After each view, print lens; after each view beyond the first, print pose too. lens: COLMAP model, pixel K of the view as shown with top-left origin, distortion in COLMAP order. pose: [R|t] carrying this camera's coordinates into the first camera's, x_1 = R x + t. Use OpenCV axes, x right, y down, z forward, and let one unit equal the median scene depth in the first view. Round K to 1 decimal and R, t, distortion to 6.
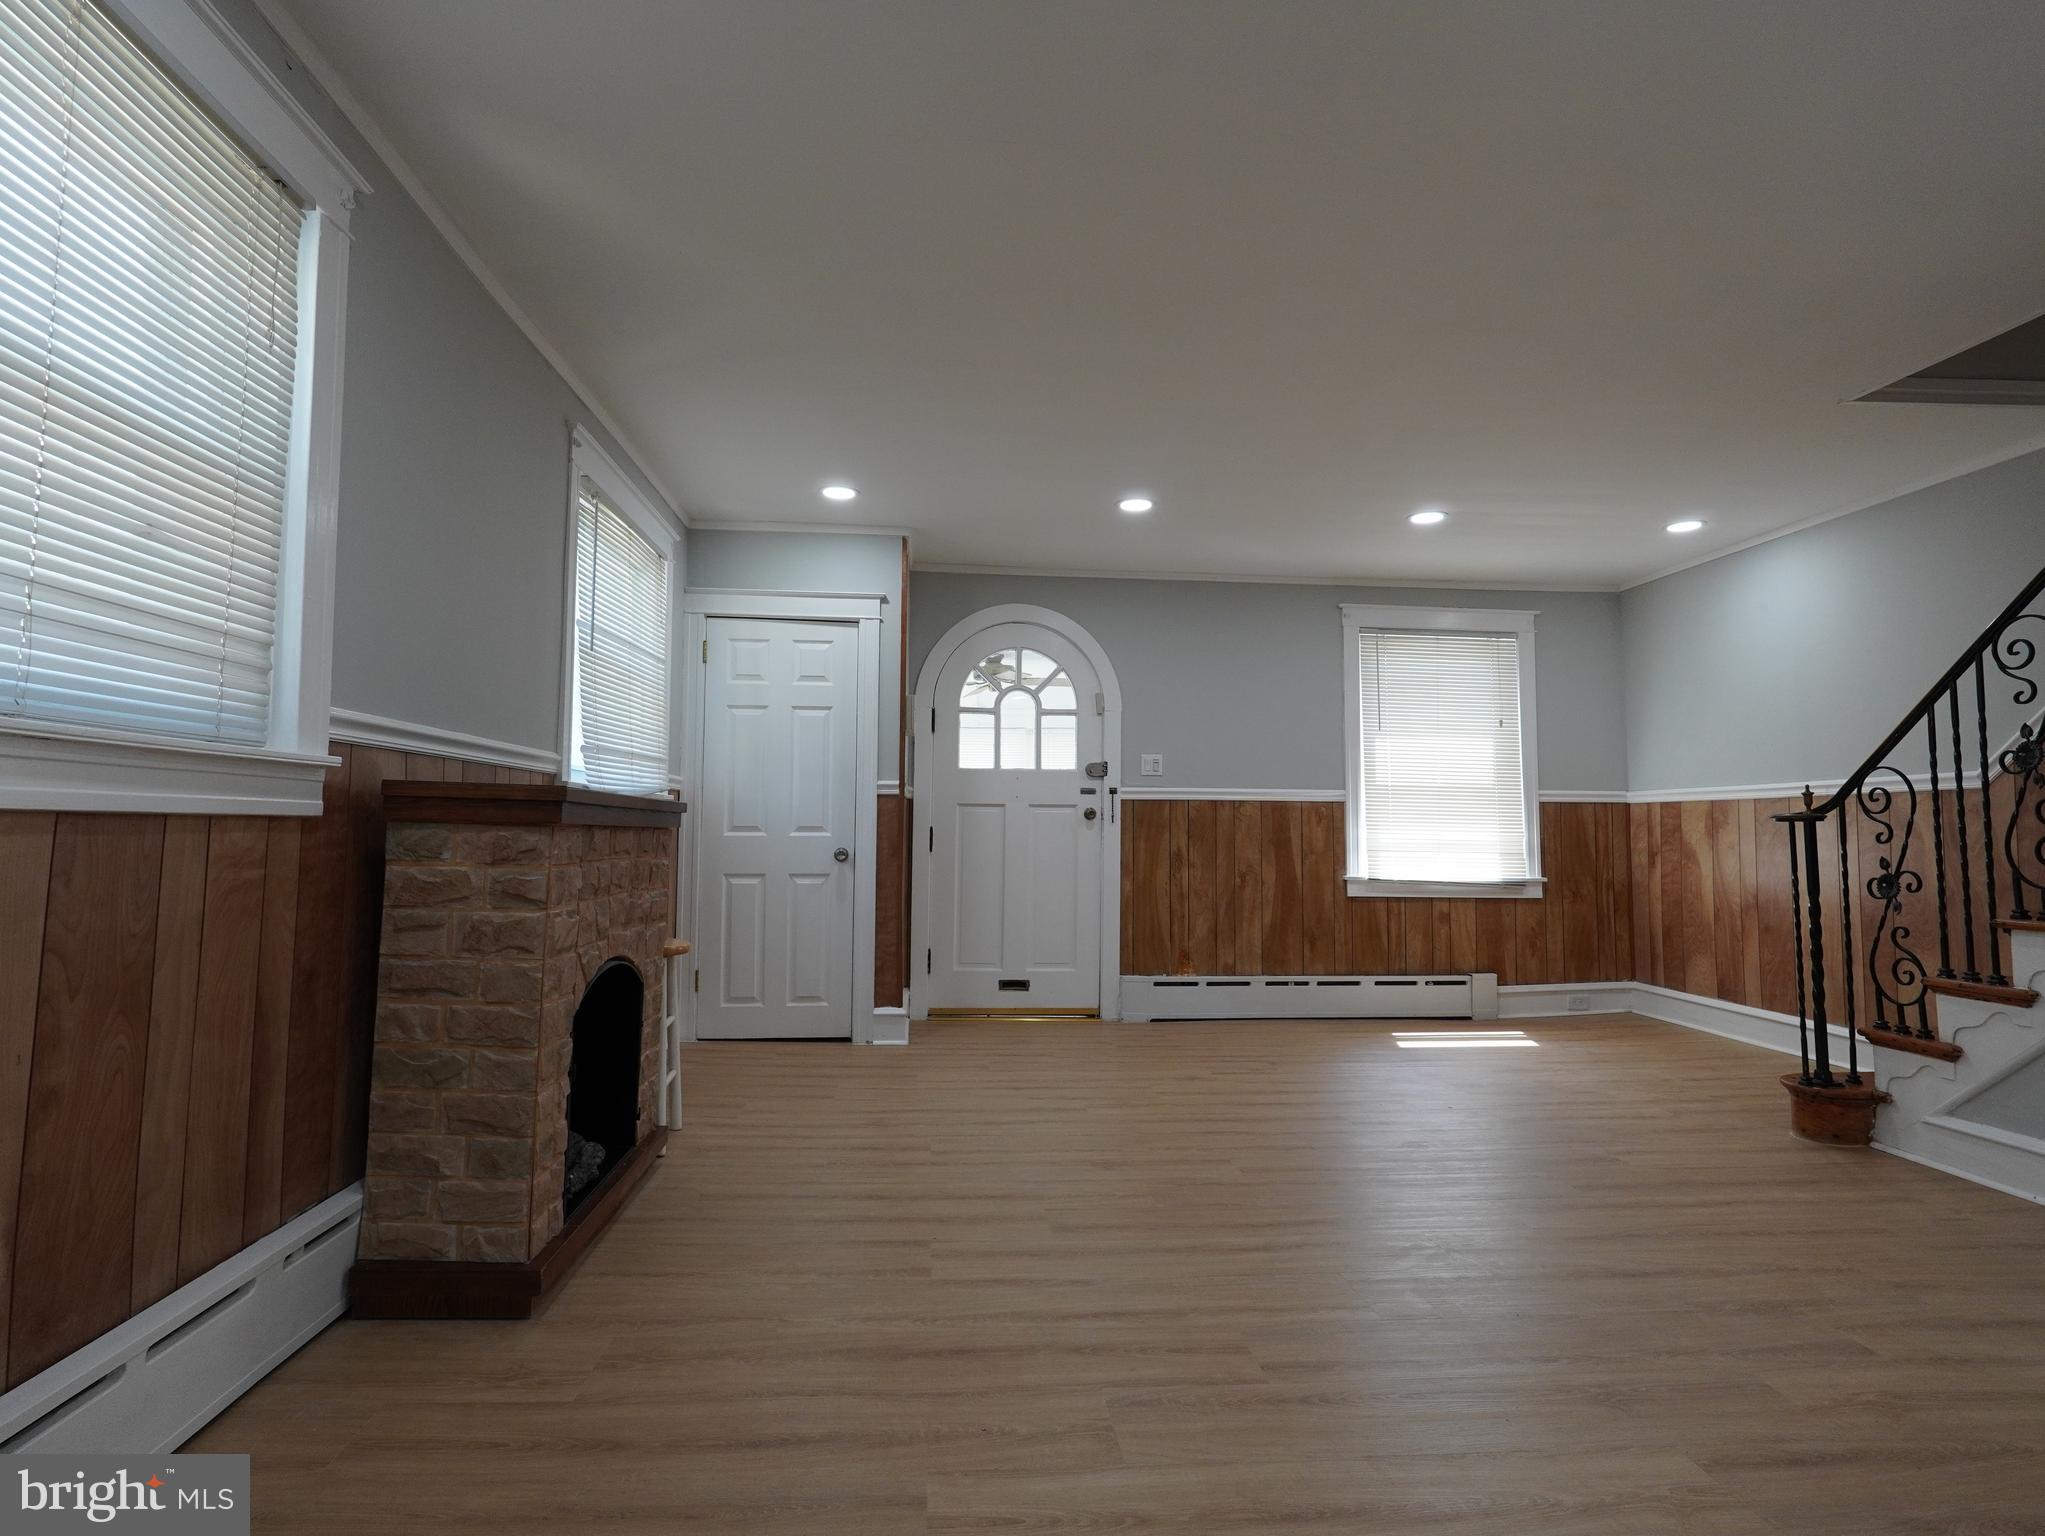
lens RADIAL K [[1051.7, 0, 1010.8], [0, 1051.7, 759.9], [0, 0, 1]] dist [-0.023873, 0.011629]
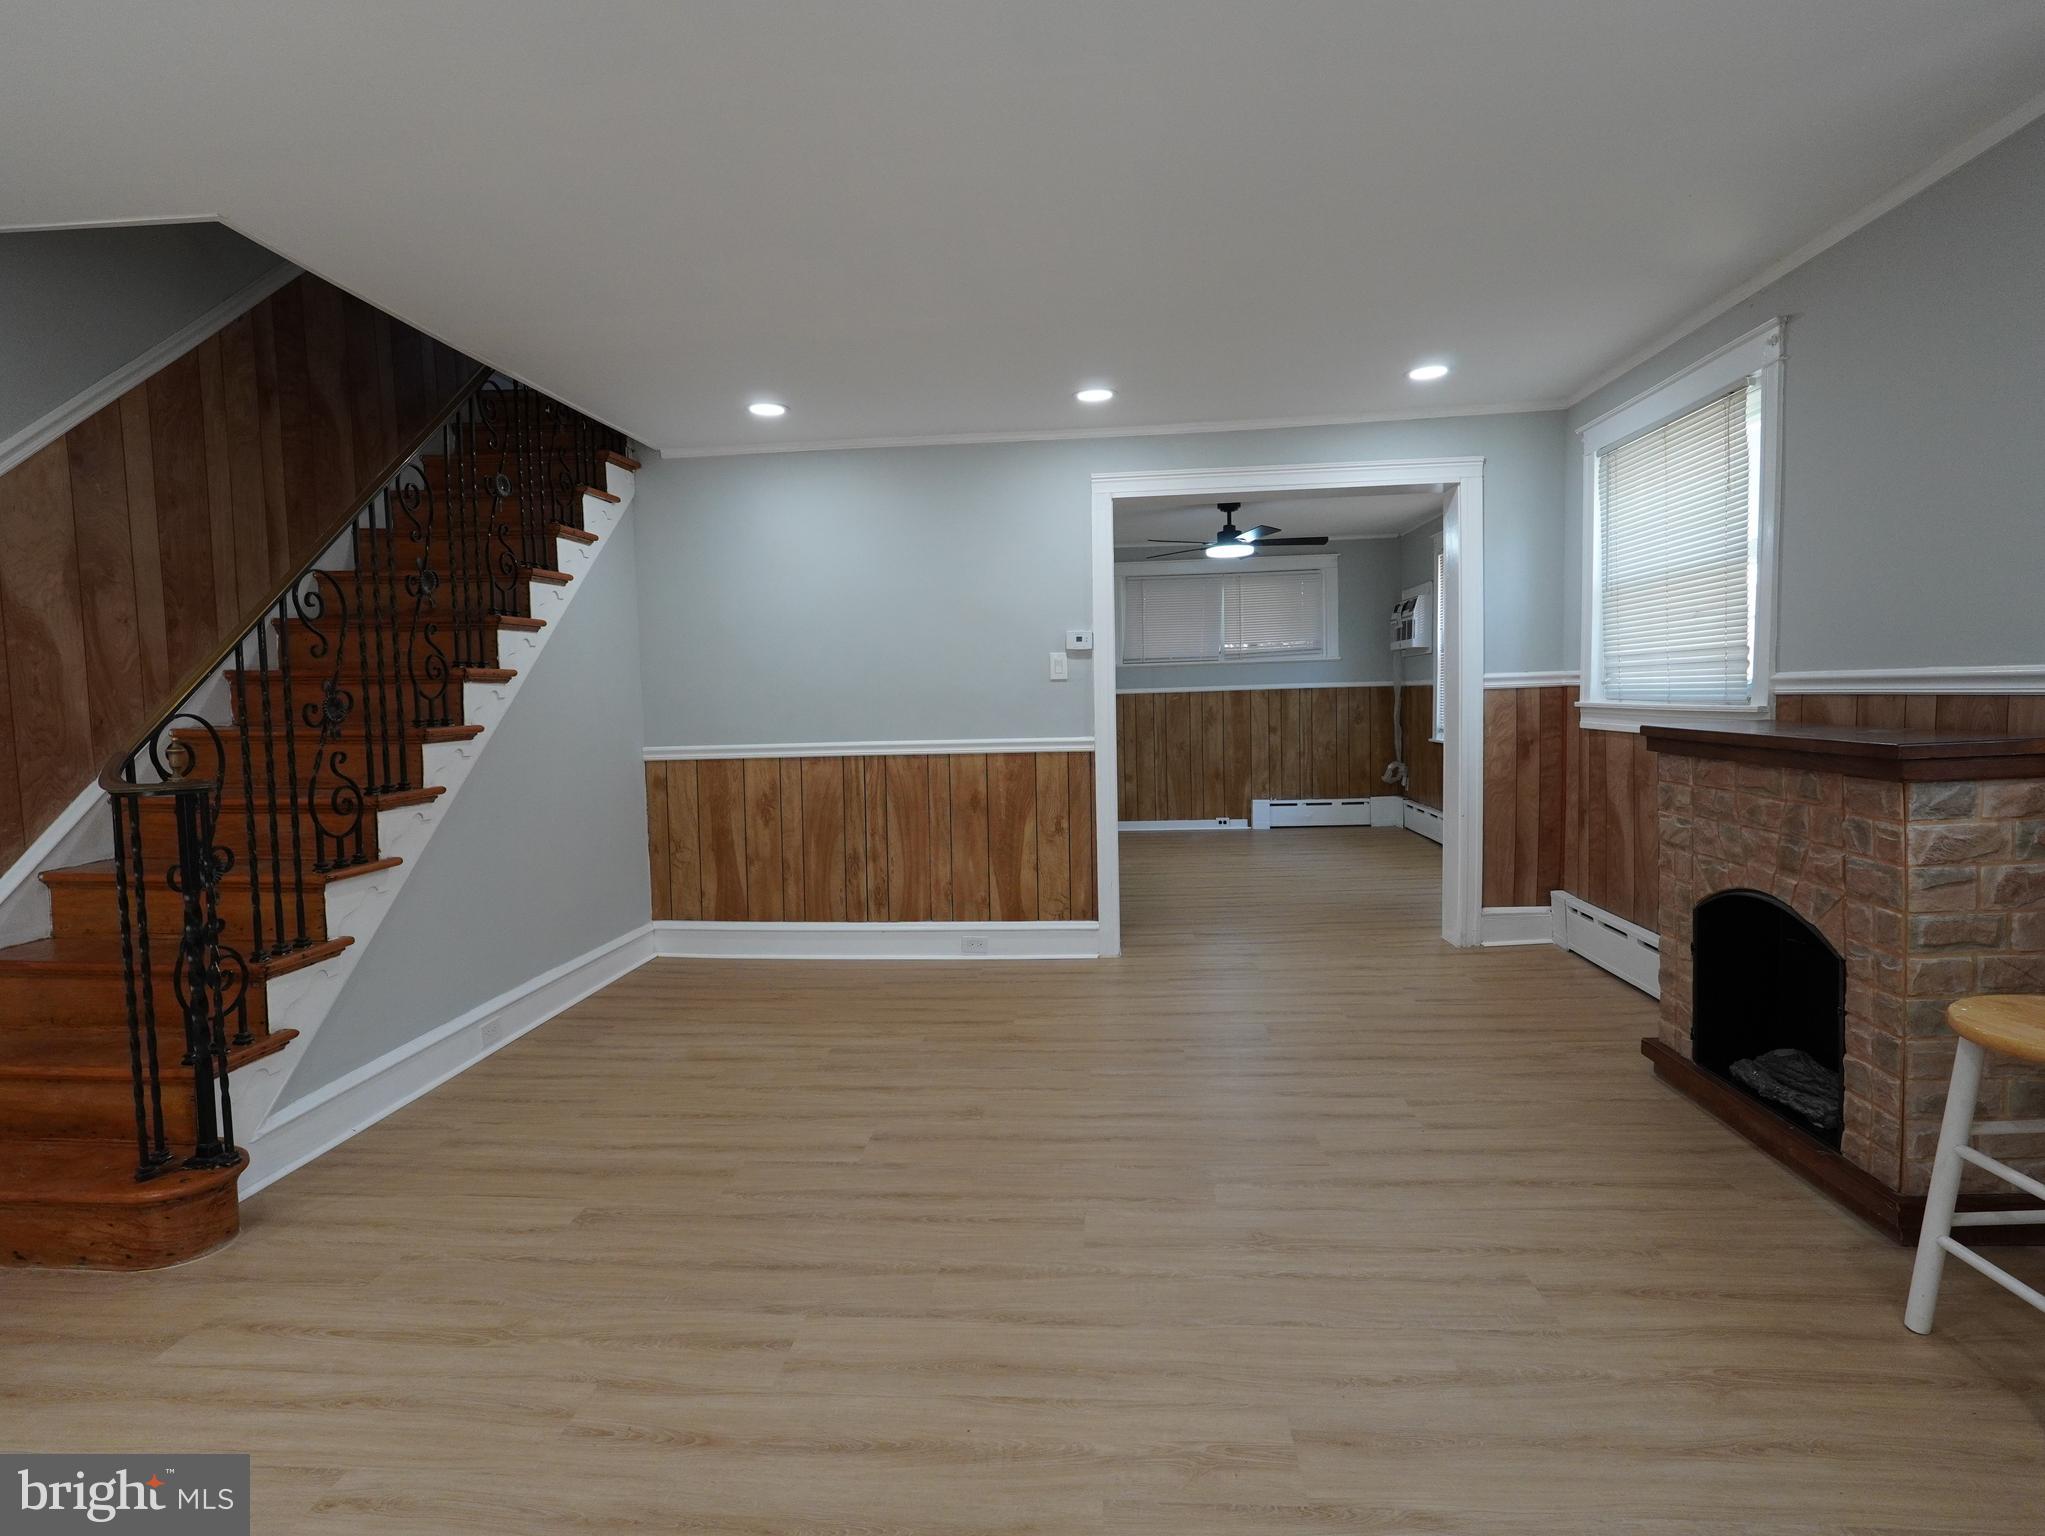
lens RADIAL K [[1051.7, 0, 1012.2], [0, 1051.7, 764.1], [0, 0, 1]] dist [-0.023873, 0.011629]
pose [[-0.985560, 0.007093, 0.169180, 0.075076], [0.006997, 0.999975, -0.001158, 0.028188], [-0.169184, 0.000042, -0.985585, 0.974583]]
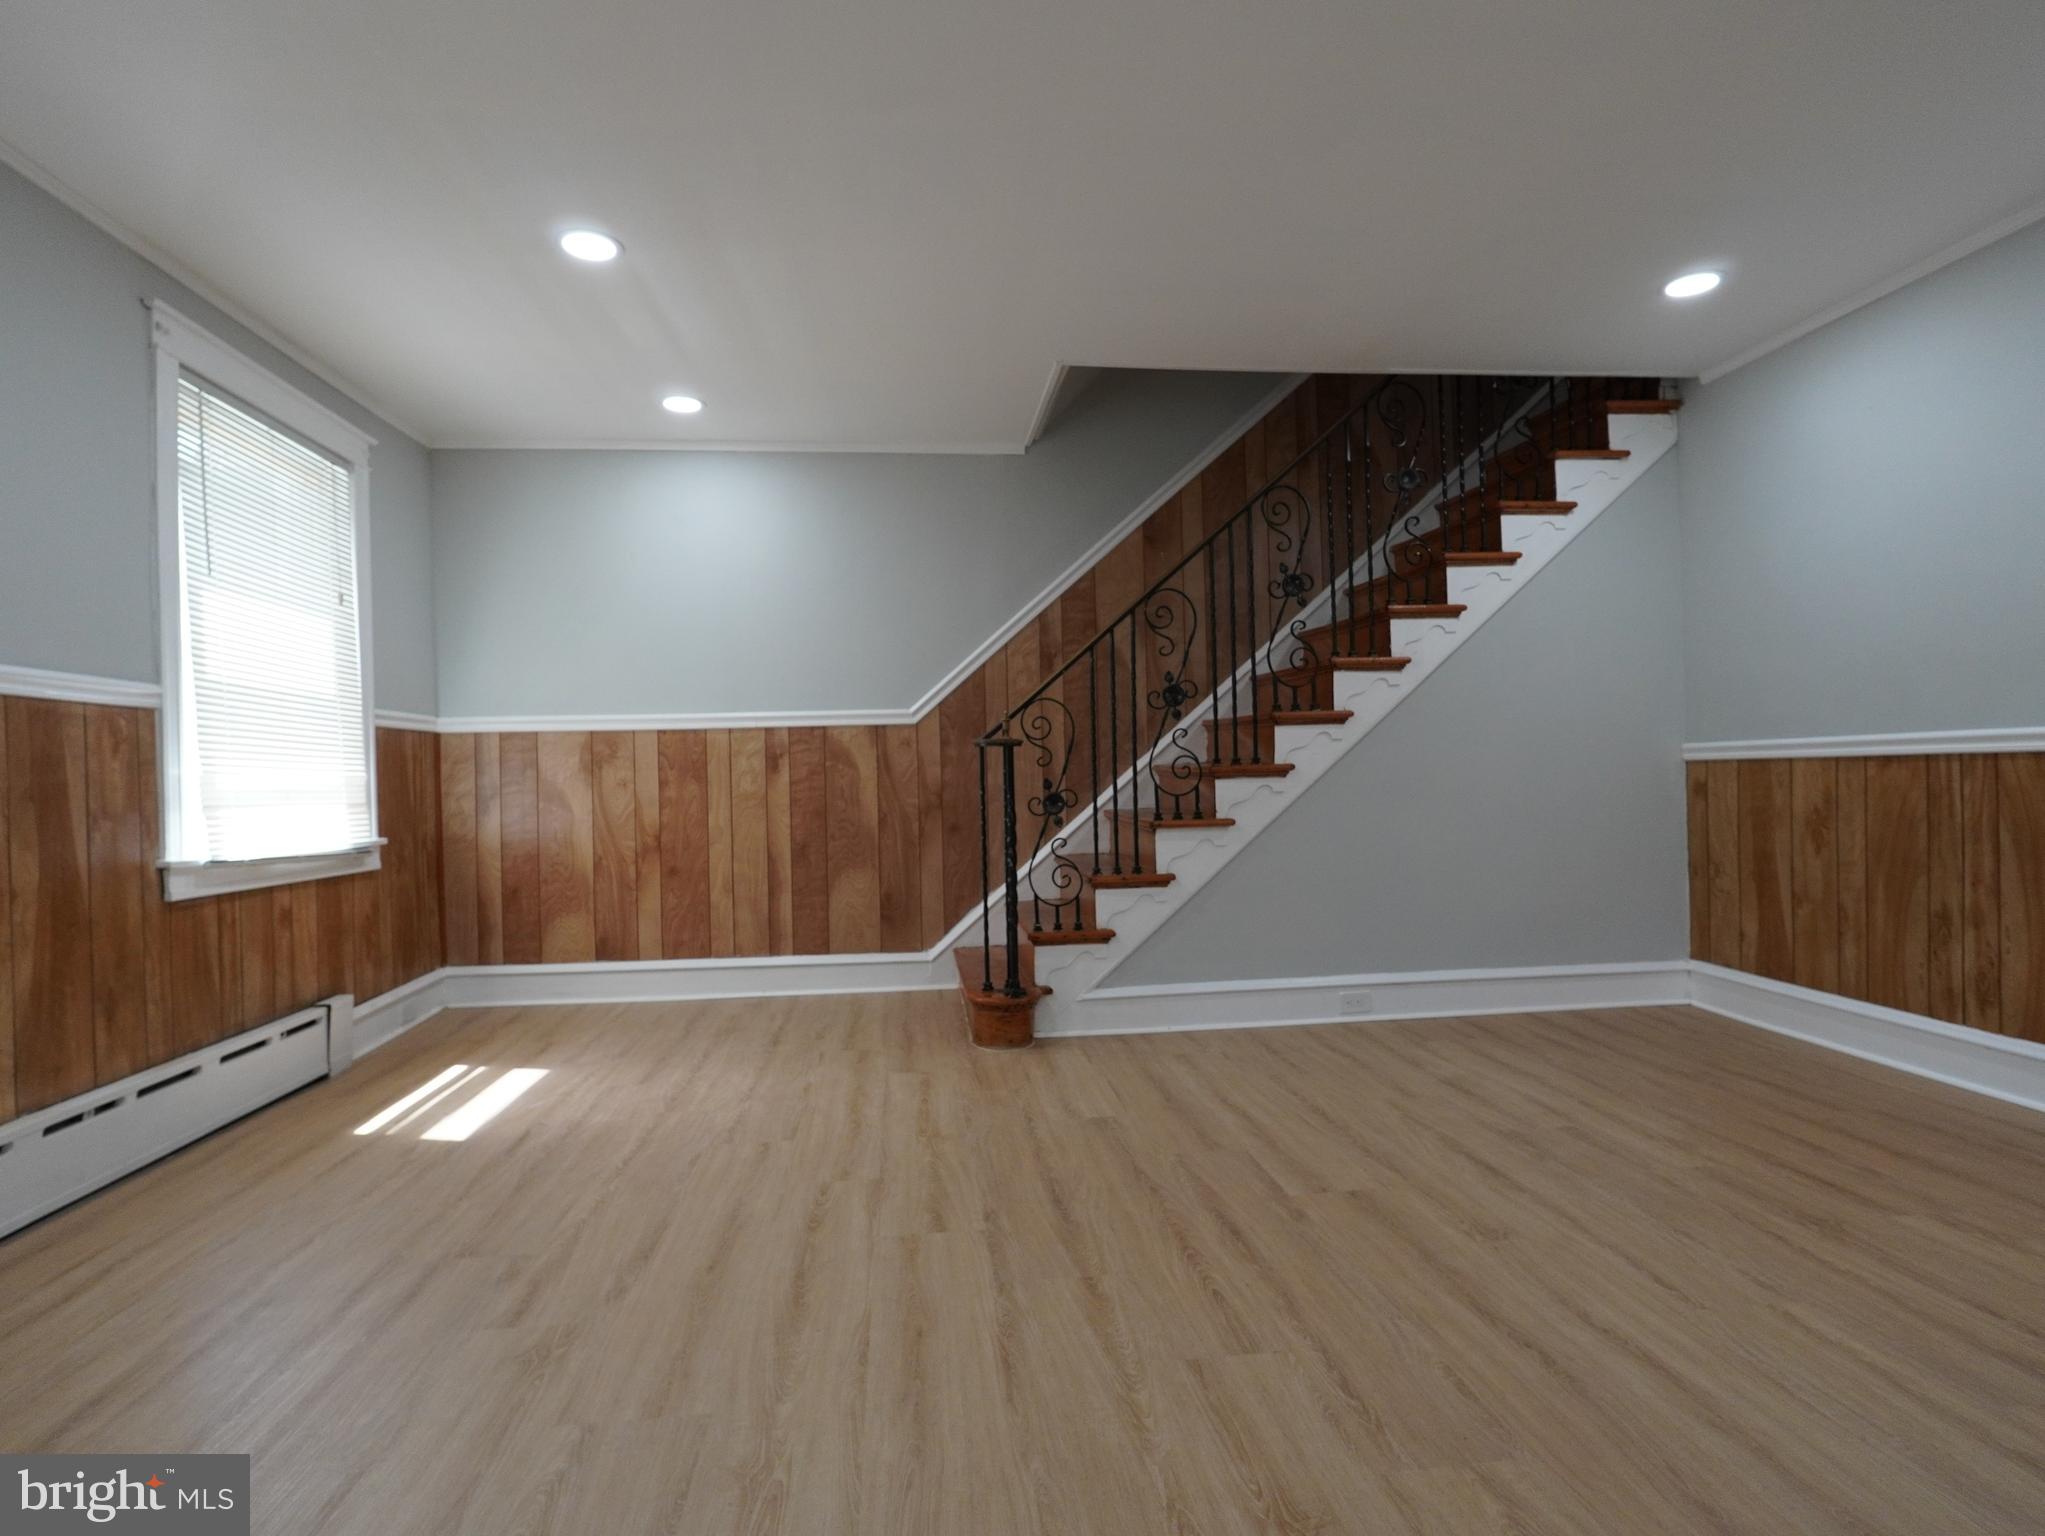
lens RADIAL K [[1051.7, 0, 1012.4], [0, 1051.7, 763.2], [0, 0, 1]] dist [-0.023873, 0.011629]
pose [[-0.024975, 0.005074, 0.999675, -0.178795], [-0.047435, 0.998855, -0.006254, 0.050718], [-0.998562, -0.047576, -0.024705, 0.631950]]
